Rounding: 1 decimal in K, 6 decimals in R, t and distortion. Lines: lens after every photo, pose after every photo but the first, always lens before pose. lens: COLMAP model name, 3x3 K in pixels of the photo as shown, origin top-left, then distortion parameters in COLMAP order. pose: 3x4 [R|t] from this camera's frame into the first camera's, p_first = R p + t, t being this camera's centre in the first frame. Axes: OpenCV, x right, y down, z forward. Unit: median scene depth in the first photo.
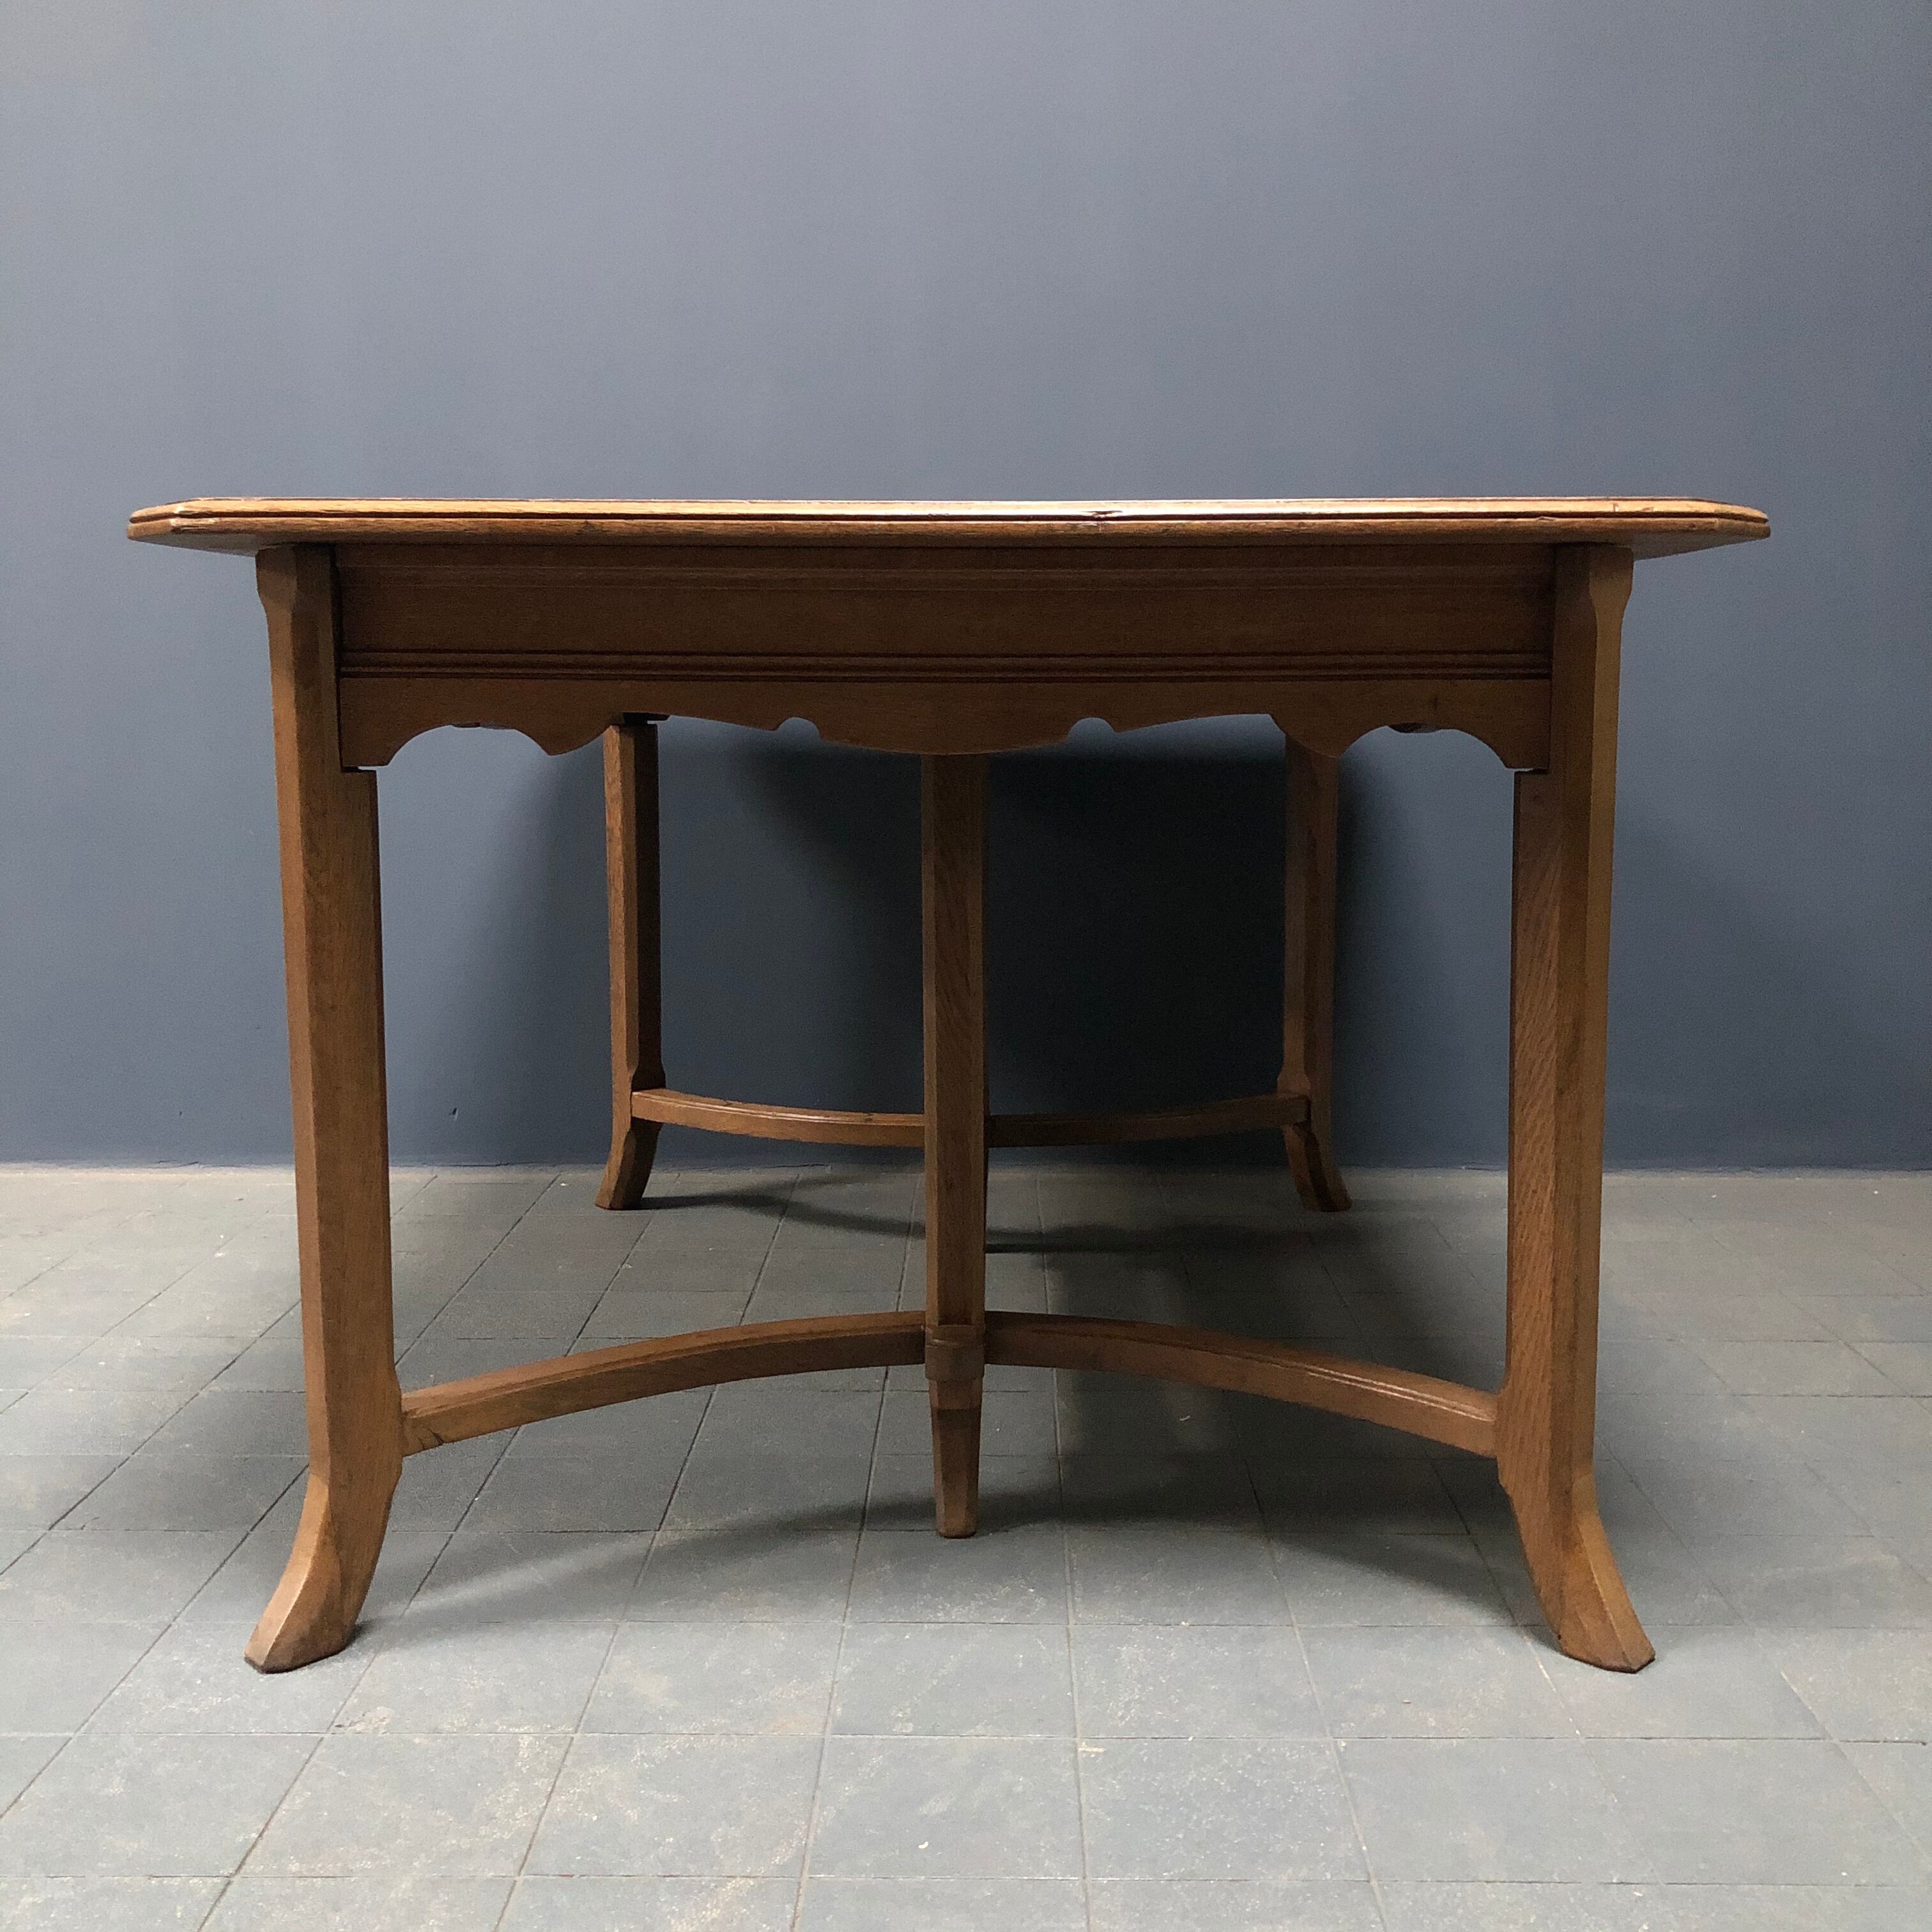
lens RADIAL K [[2108.0, 0, 967.6], [0, 2108.0, 955.4], [0, 0, 1]] dist [0.078278, -0.215817]
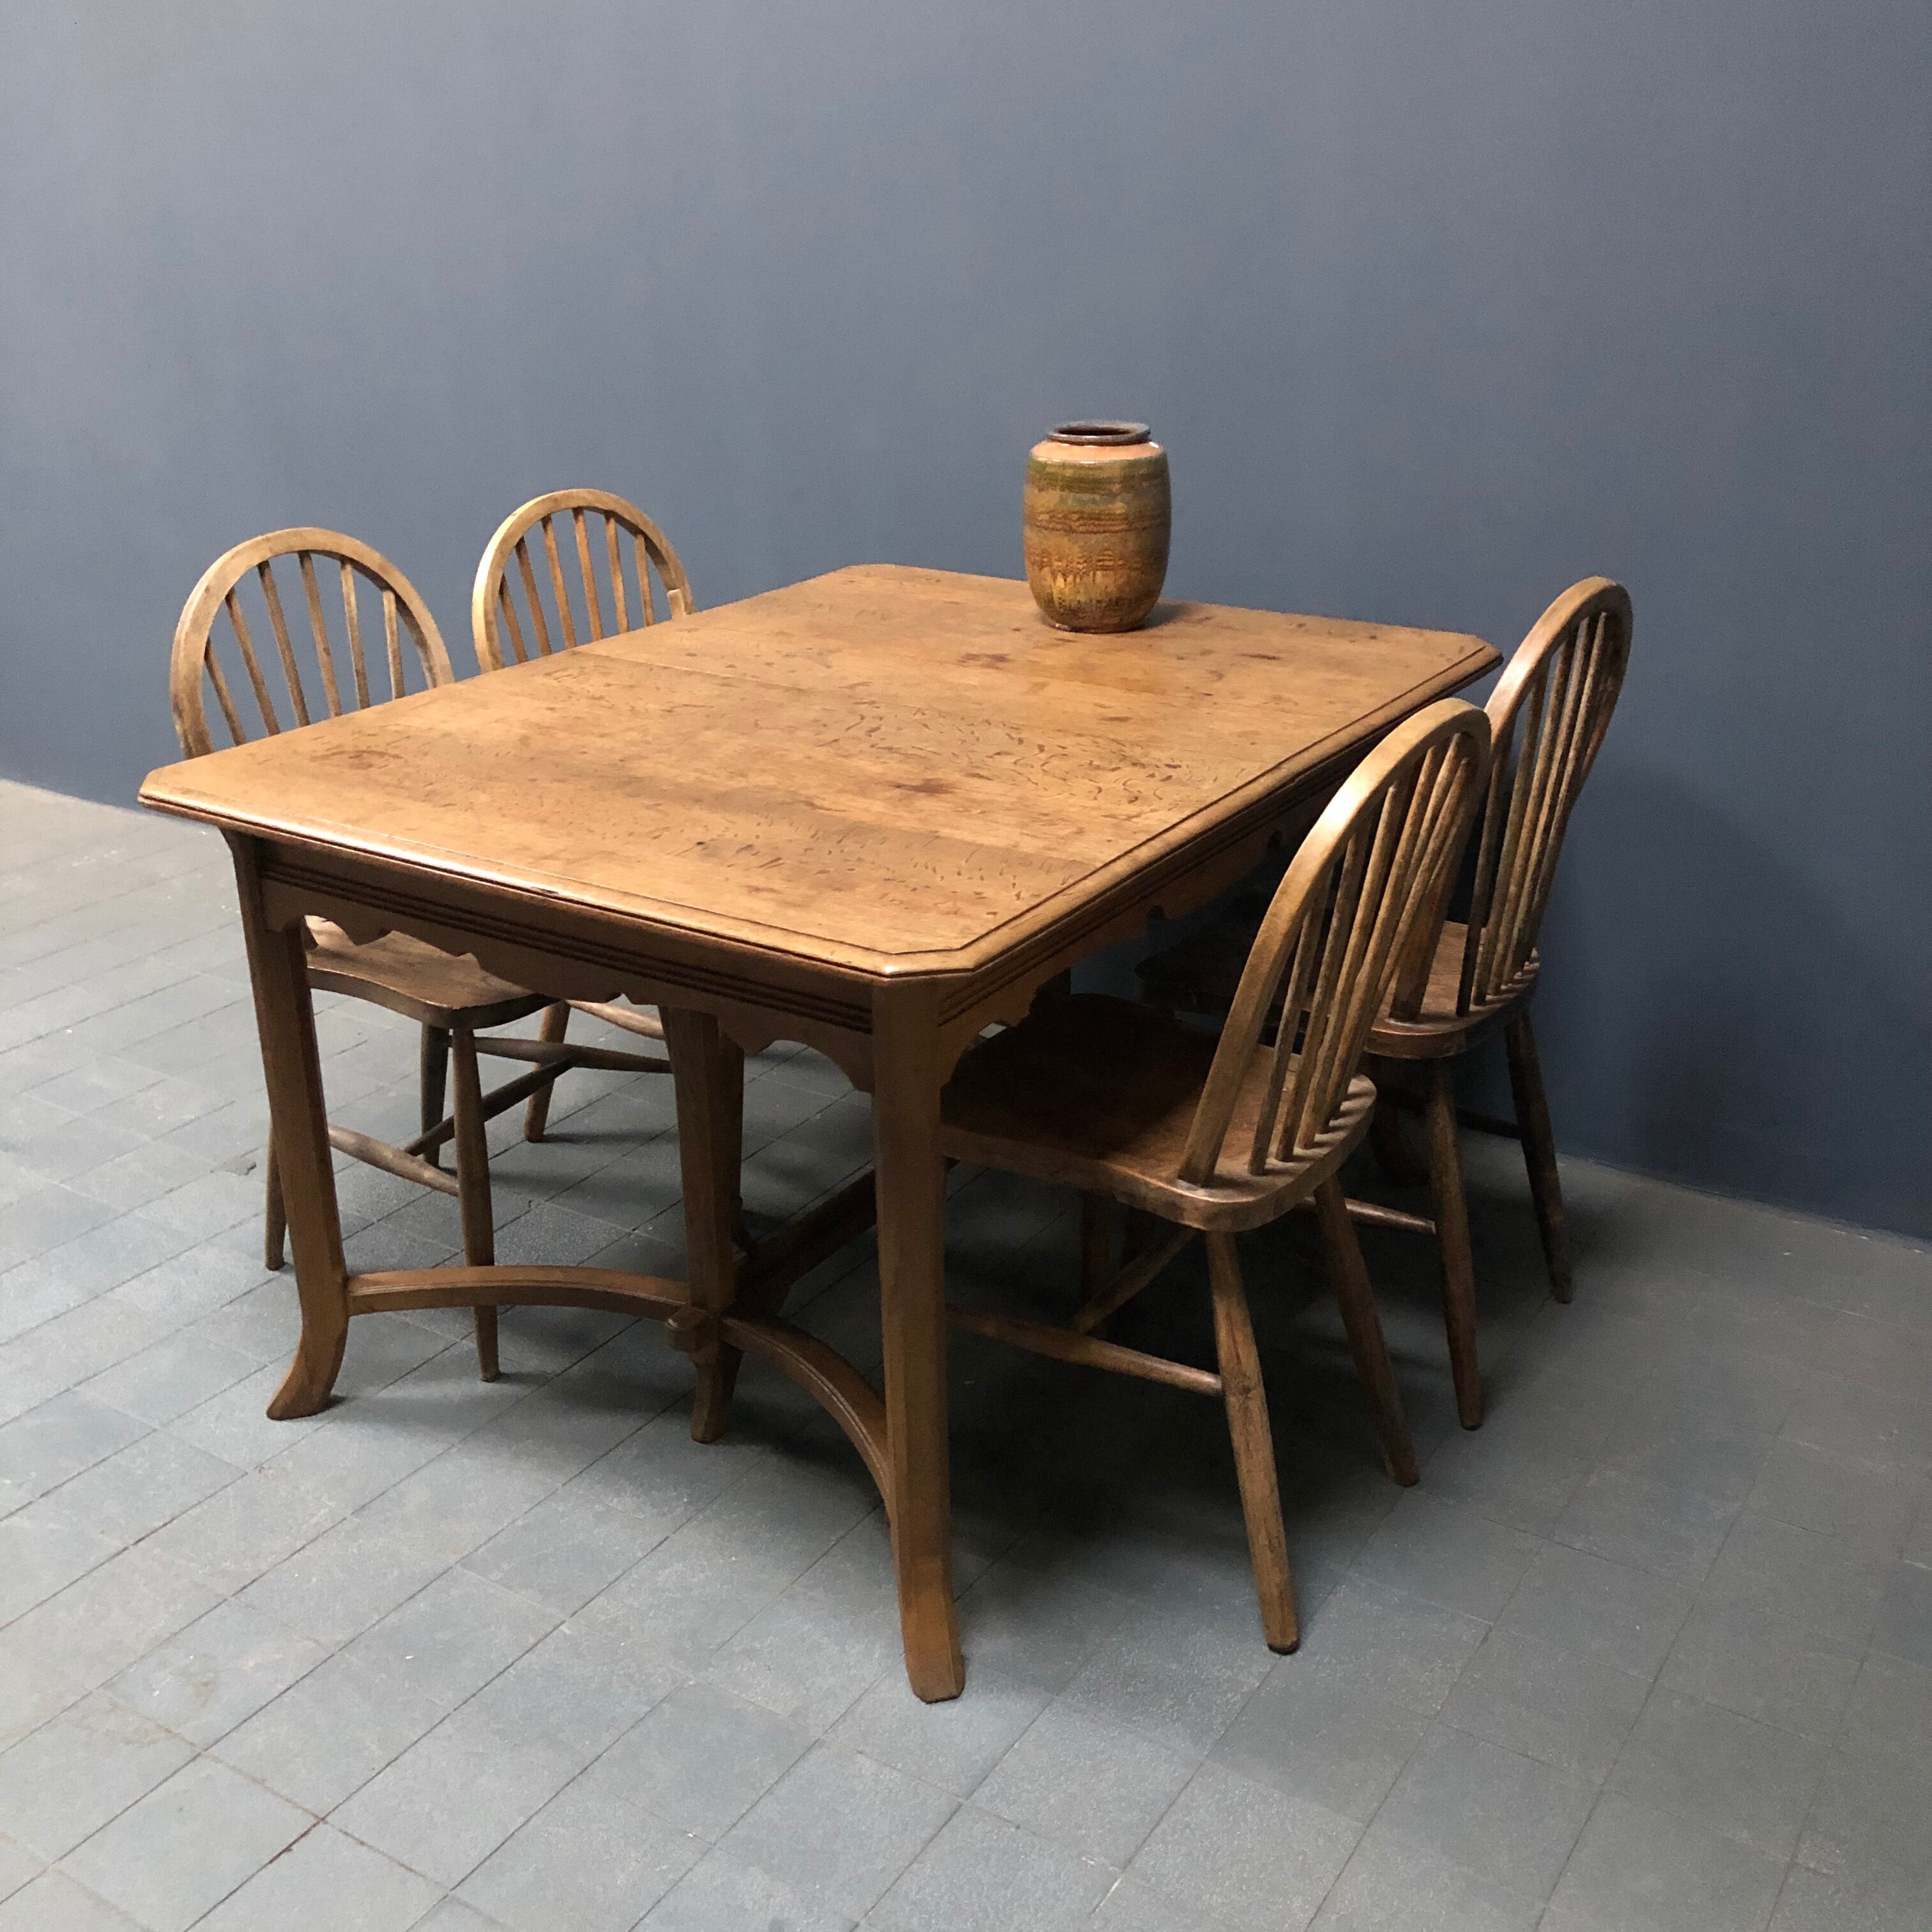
lens RADIAL K [[2093.3, 0, 976.8], [0, 2093.3, 963.5], [0, 0, 1]] dist [0.134320, -0.389353]
pose [[0.850939, 0.186959, -0.490866, 0.932584], [-0.059753, 0.962900, 0.263160, -0.504462], [0.521855, -0.194603, 0.830540, -0.058693]]
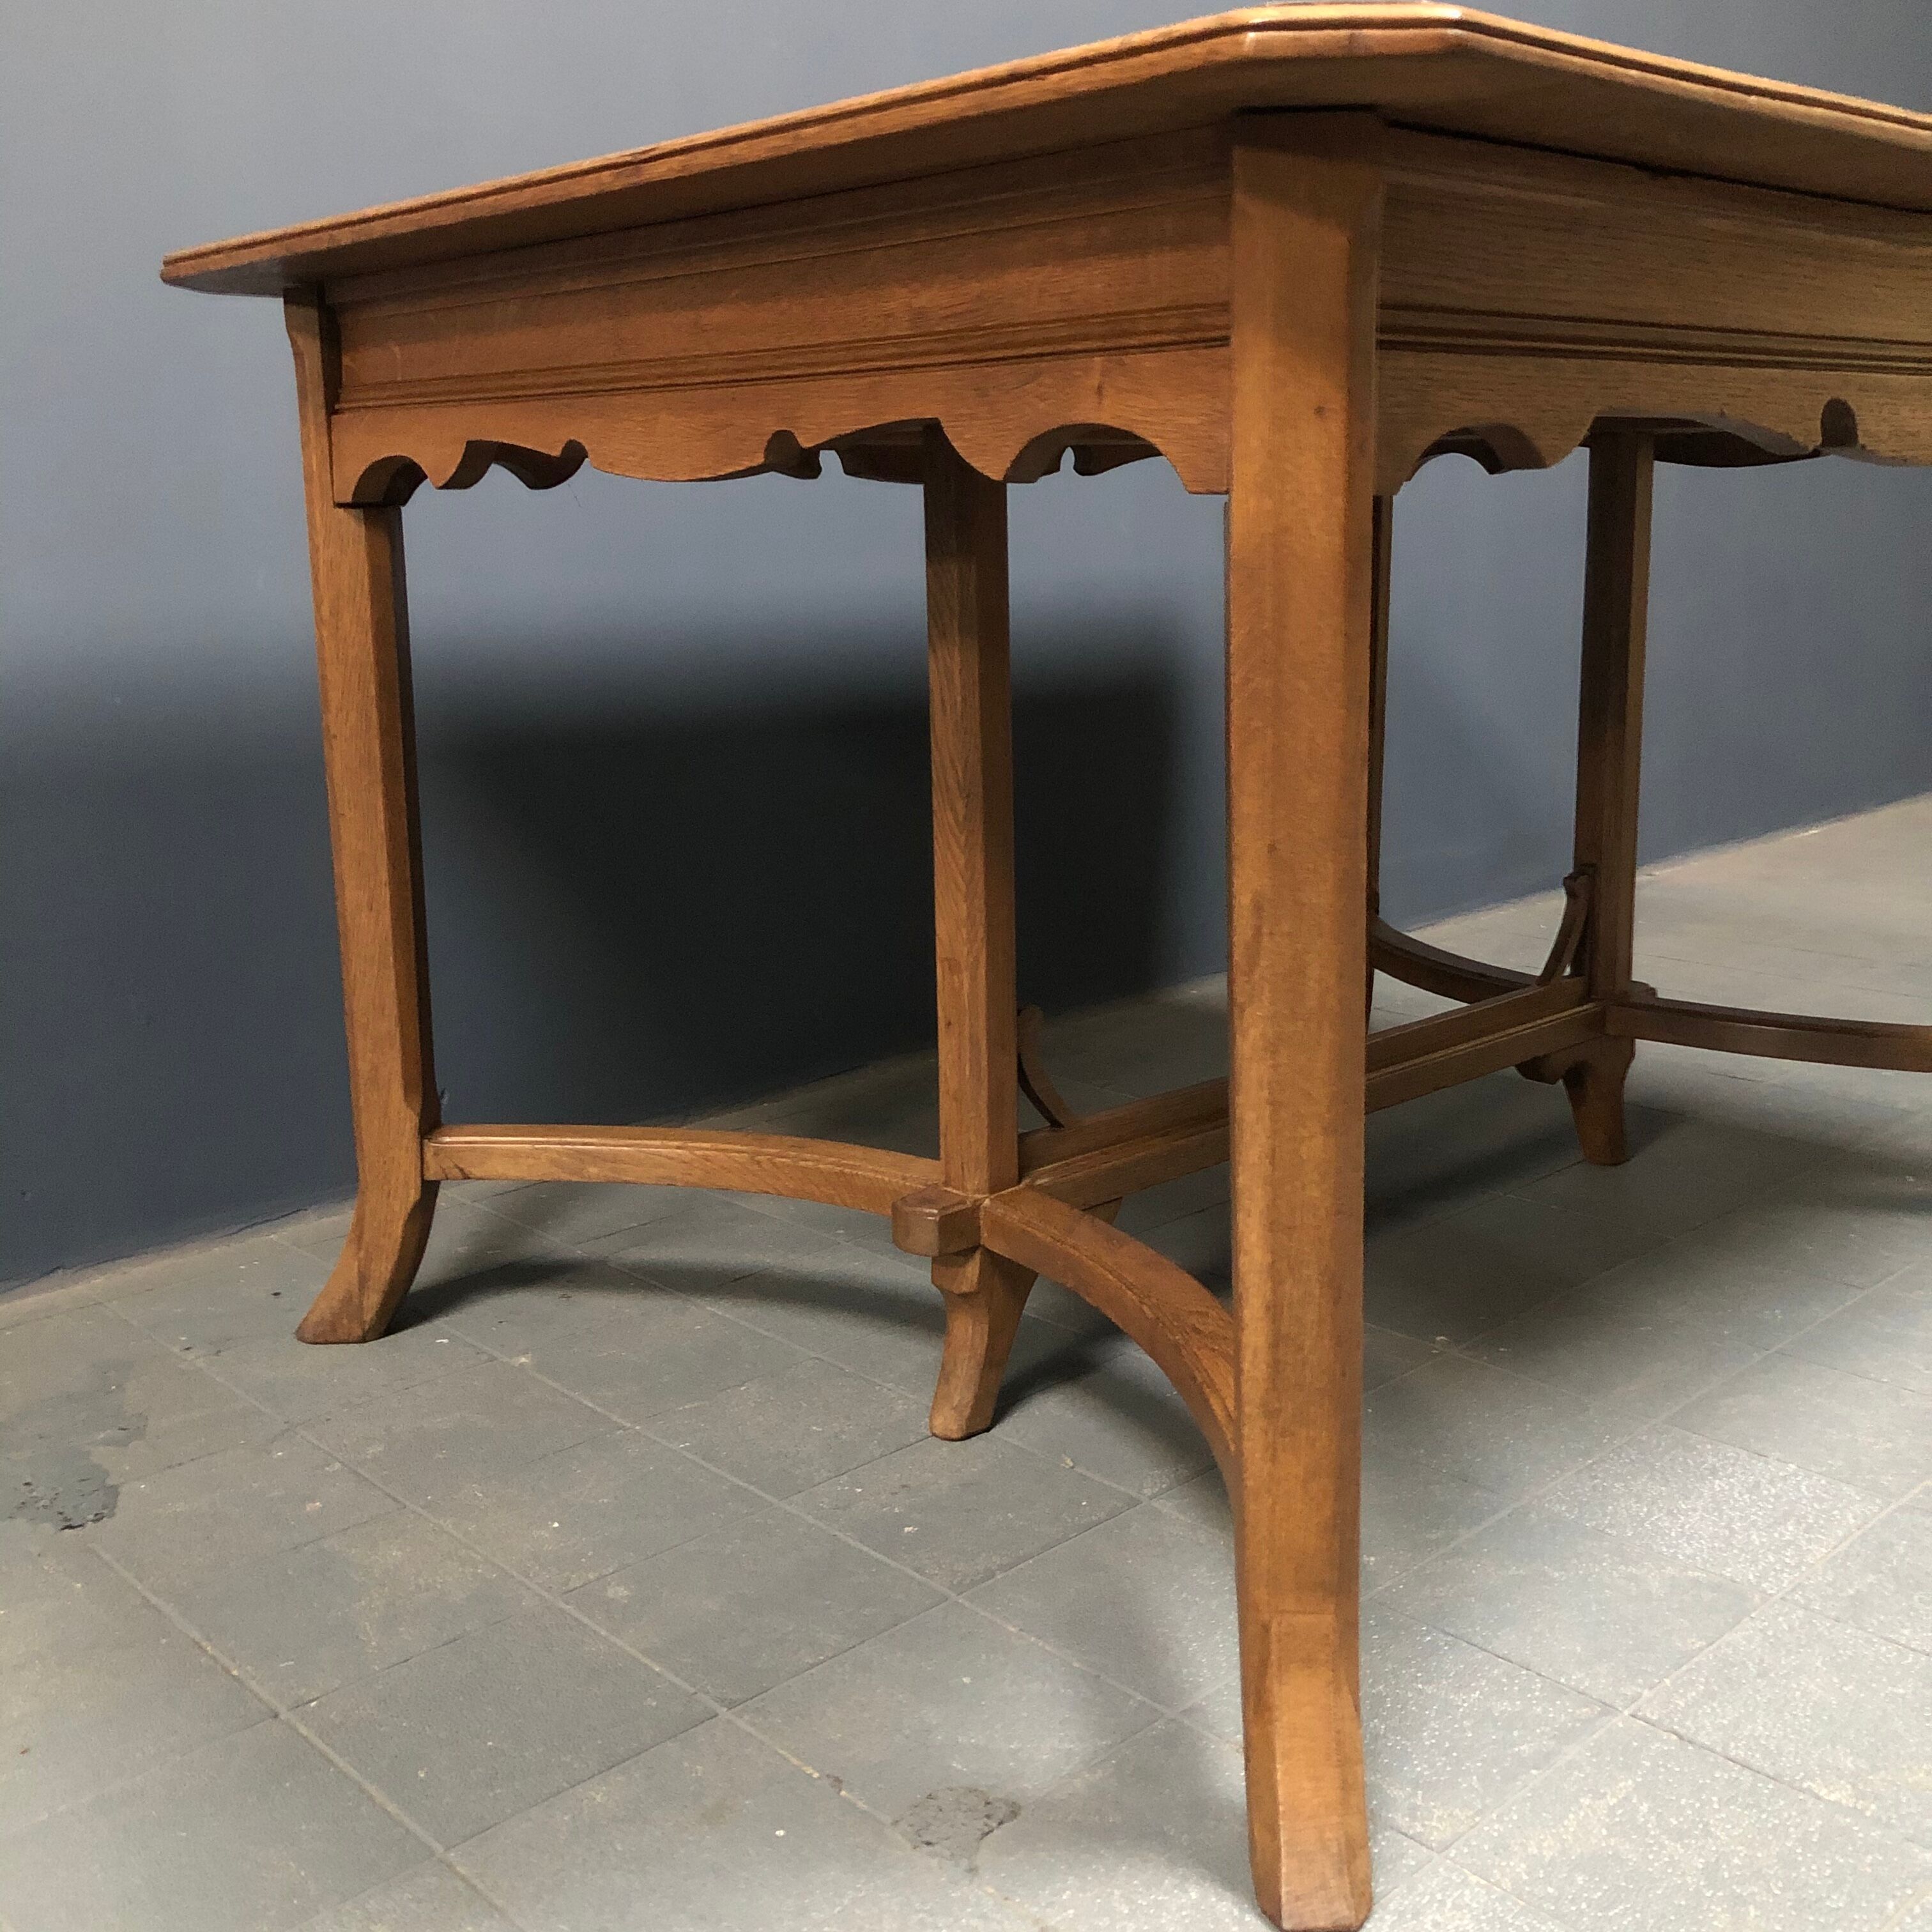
lens RADIAL K [[2094.1, 0, 966.3], [0, 2094.1, 898.3], [0, 0, 1]] dist [0.153279, -0.475158]
pose [[0.689038, 0.126413, -0.713615, 0.654033], [-0.081322, 0.991937, 0.097196, -0.022597], [0.720148, -0.008939, 0.693763, 0.489394]]
